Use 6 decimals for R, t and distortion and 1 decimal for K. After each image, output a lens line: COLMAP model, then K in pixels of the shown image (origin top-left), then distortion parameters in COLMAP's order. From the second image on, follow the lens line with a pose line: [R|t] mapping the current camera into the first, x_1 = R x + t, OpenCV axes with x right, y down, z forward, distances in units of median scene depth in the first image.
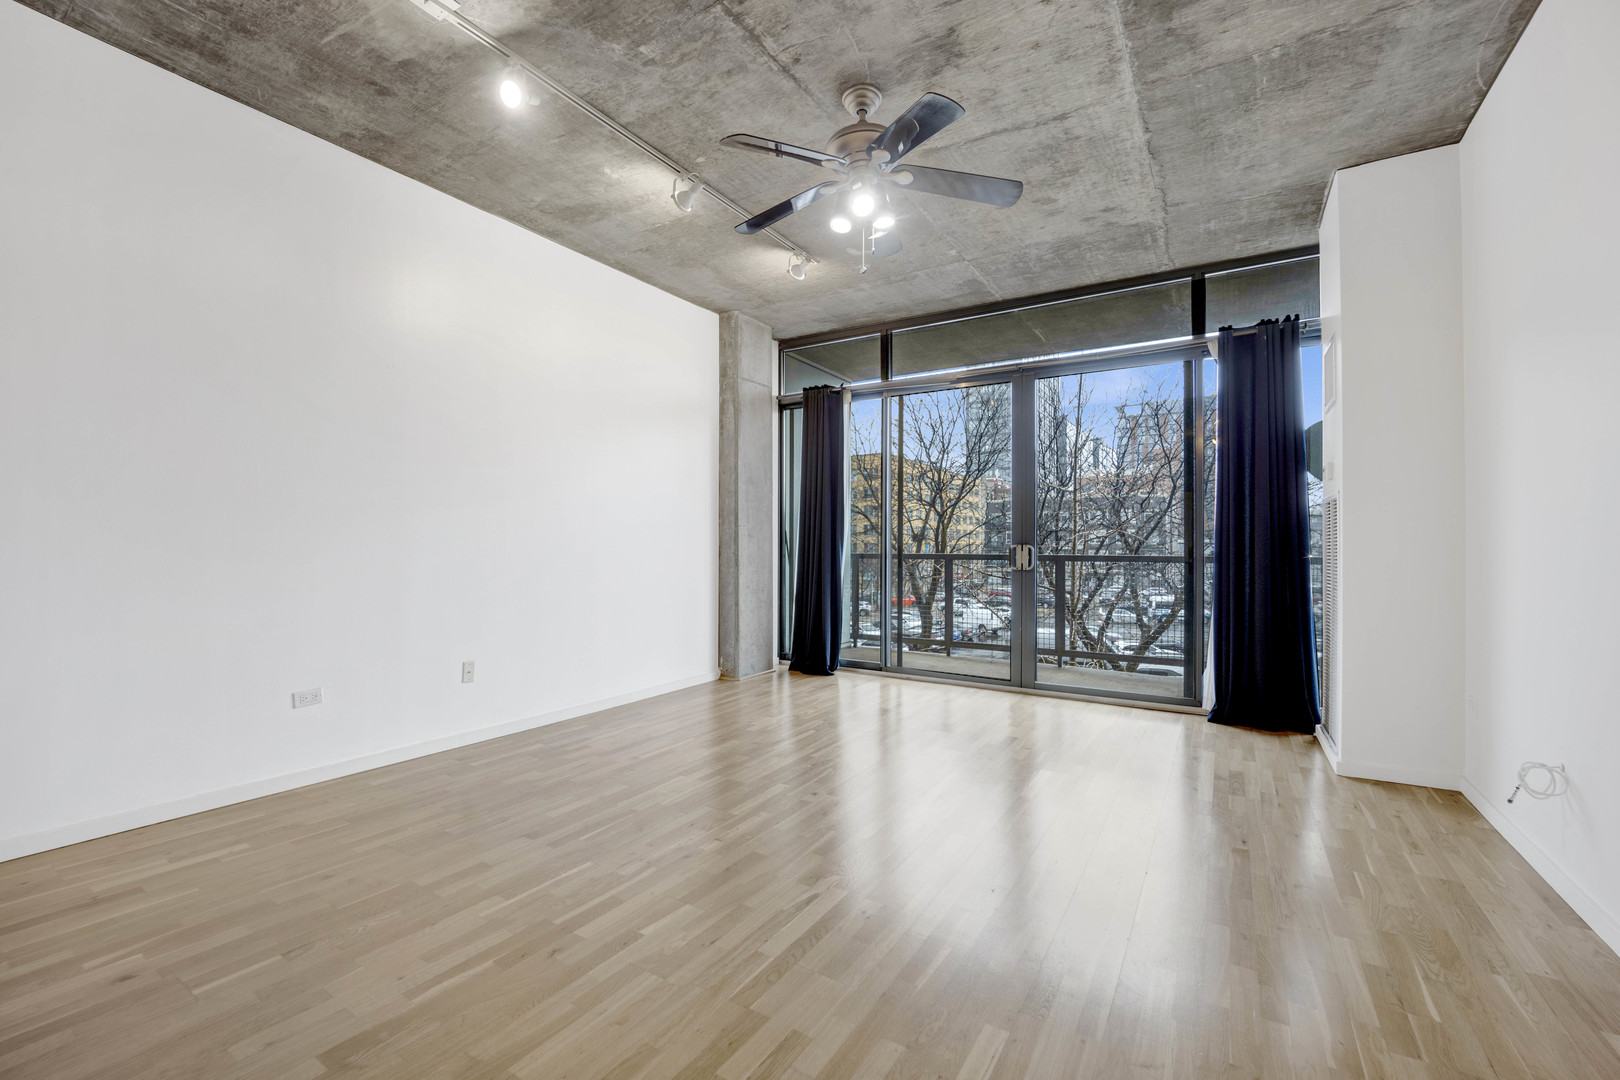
lens RADIAL K [[667.5, 0, 808.4], [0, 667.5, 544.9], [0, 0, 1]] dist [-0.019305, -0.000408]
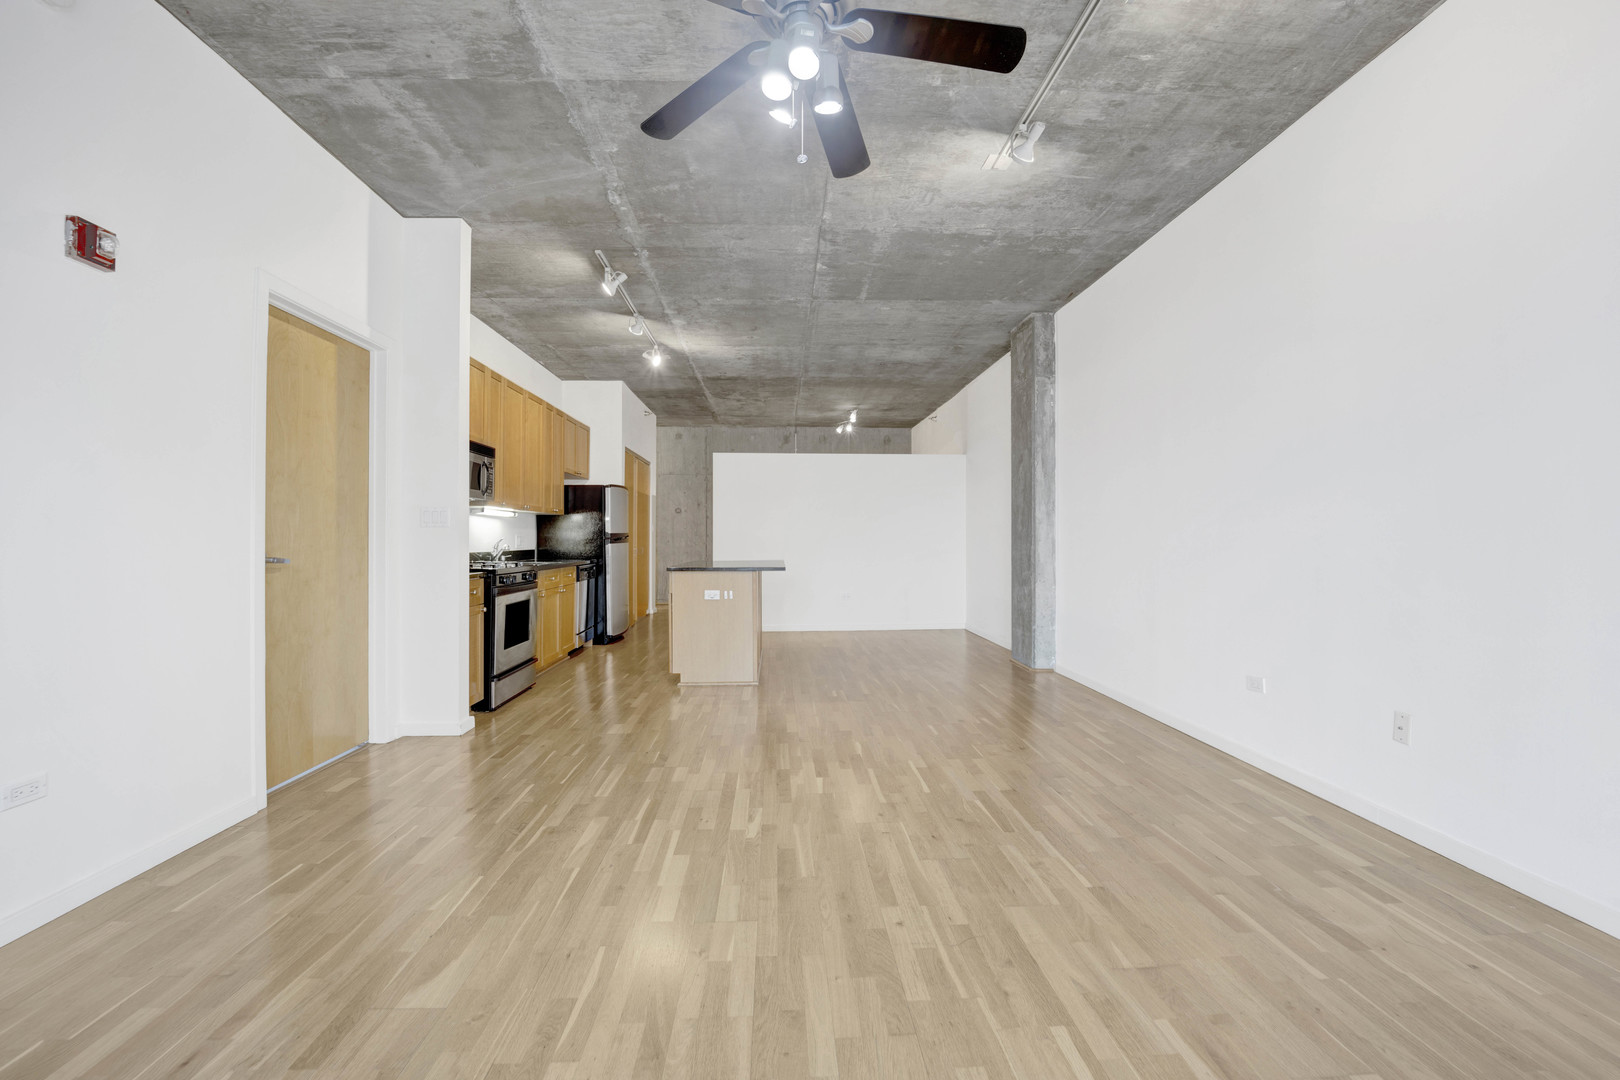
lens RADIAL K [[669.9, 0, 804.0], [0, 669.9, 544.1], [0, 0, 1]] dist [-0.020126, -0.000048]
pose [[-0.824311, 0.000133, -0.566138, 0.313908], [-0.001833, 0.999994, 0.002904, 0.002025], [0.566135, 0.003431, -0.824305, 1.023877]]
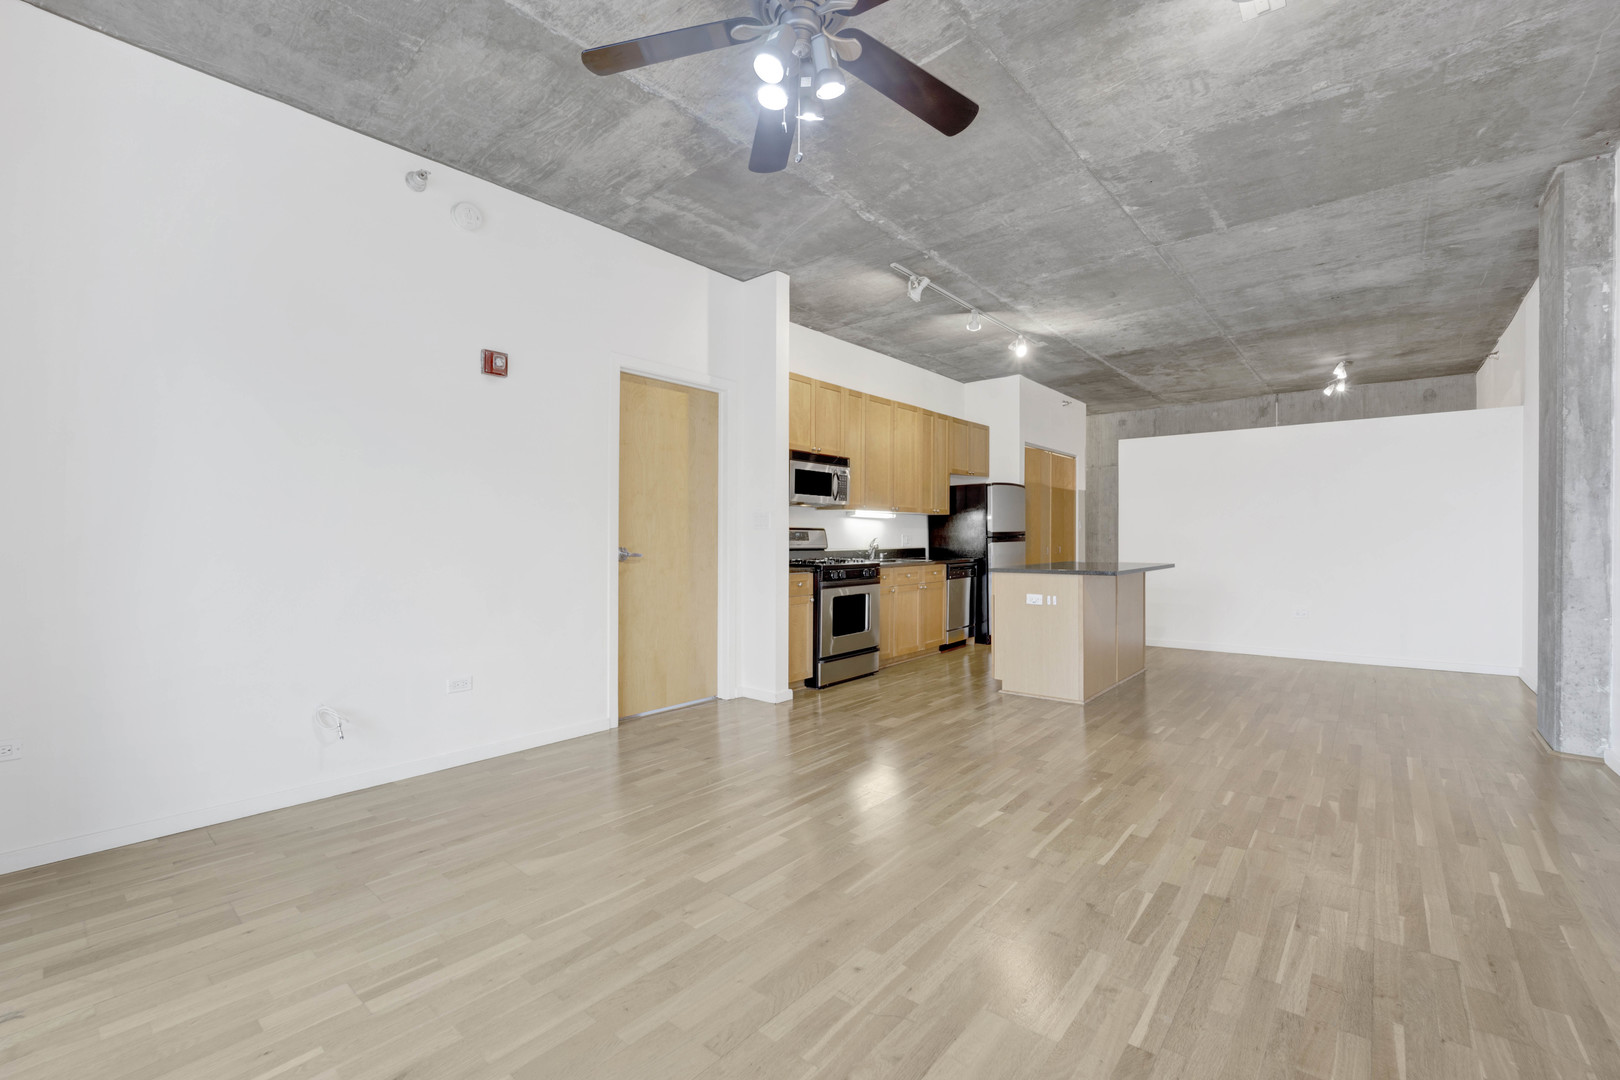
lens RADIAL K [[684.5, 0, 816.7], [0, 684.5, 541.8], [0, 0, 1]] dist [-0.018259, -0.000604]
pose [[-0.990652, -0.002763, 0.136383, -0.024061], [-0.002038, 0.999983, 0.005457, -0.003310], [-0.136396, 0.005128, -0.990641, 1.103705]]
